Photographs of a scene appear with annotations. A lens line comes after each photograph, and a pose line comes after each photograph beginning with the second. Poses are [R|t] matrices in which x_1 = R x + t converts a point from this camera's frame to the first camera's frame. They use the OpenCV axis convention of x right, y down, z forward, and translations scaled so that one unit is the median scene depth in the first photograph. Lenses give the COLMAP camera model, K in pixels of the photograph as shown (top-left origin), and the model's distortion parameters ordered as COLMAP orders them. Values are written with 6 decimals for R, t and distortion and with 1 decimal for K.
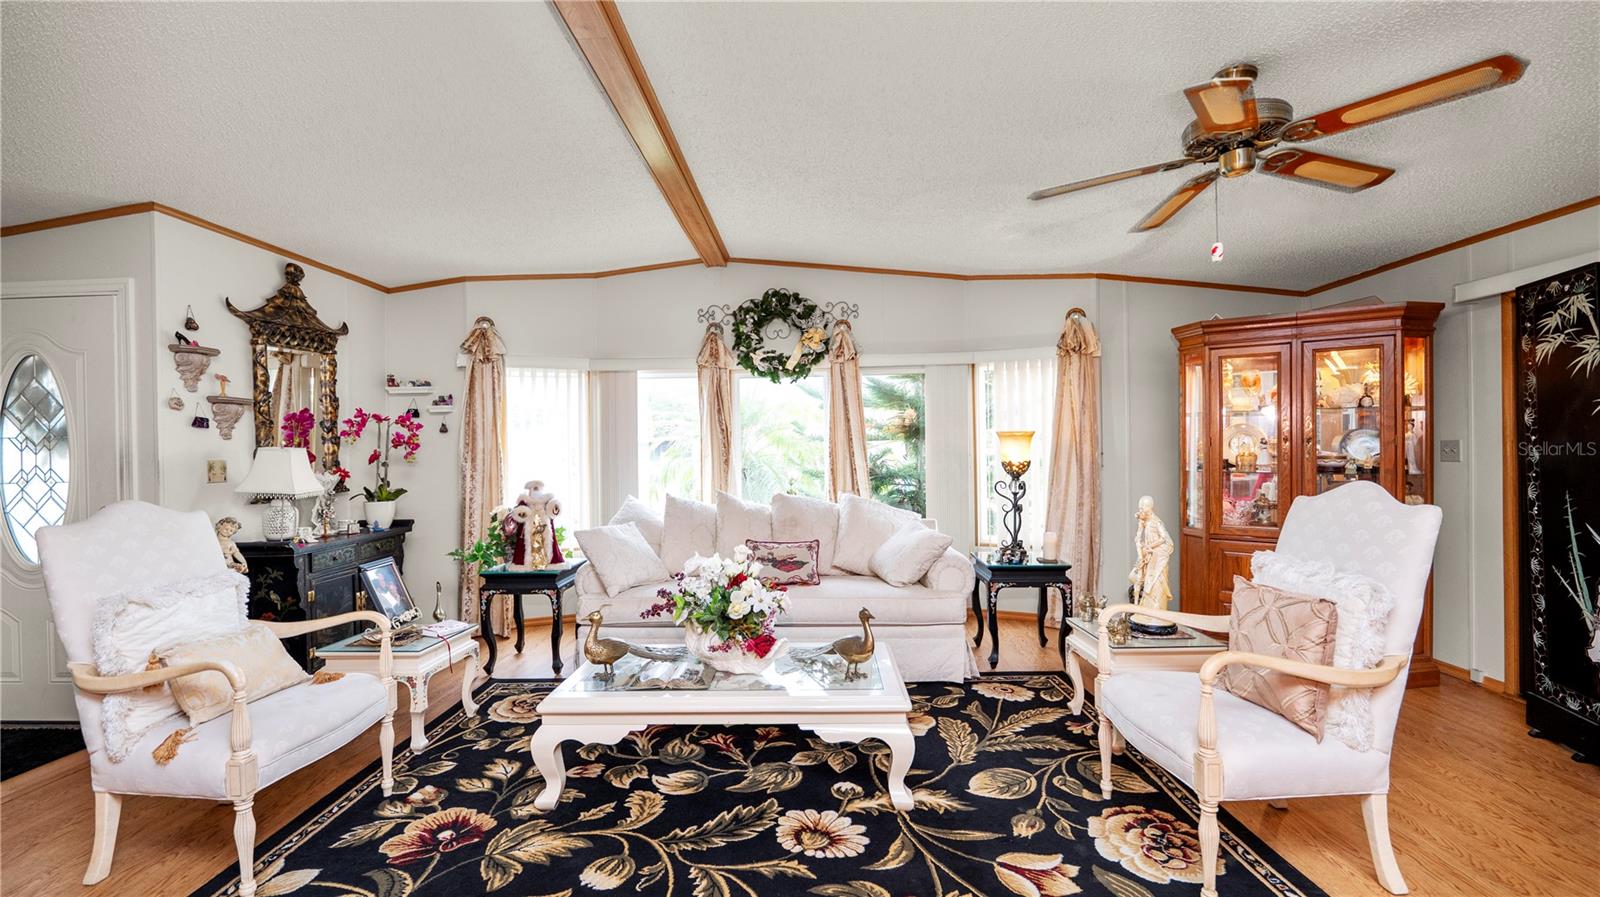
lens RADIAL K [[639.2, 0, 795.6], [0, 639.2, 458.1], [0, 0, 1]] dist [0.000569, 0.000132]
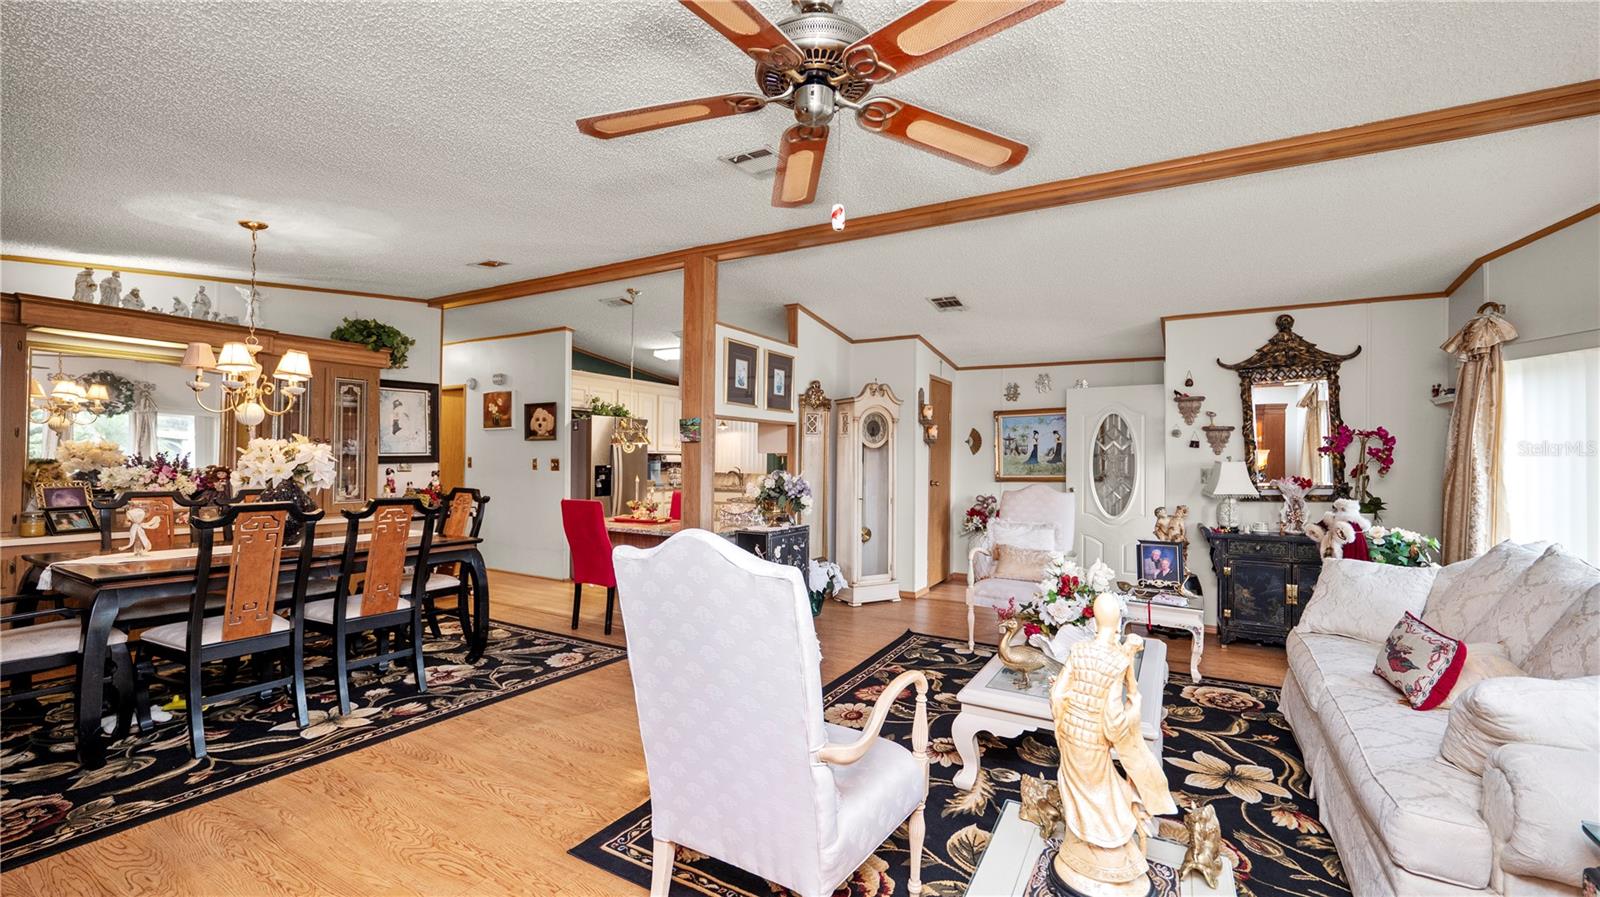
lens RADIAL K [[653.5, 0, 792.0], [0, 653.5, 445.1], [0, 0, 1]] dist [-0.008104, 0.000017]
pose [[-0.487800, -0.012683, -0.872863, 0.920067], [-0.013685, 0.999883, -0.006881, -0.028088], [0.872848, 0.008589, -0.487916, 0.899544]]
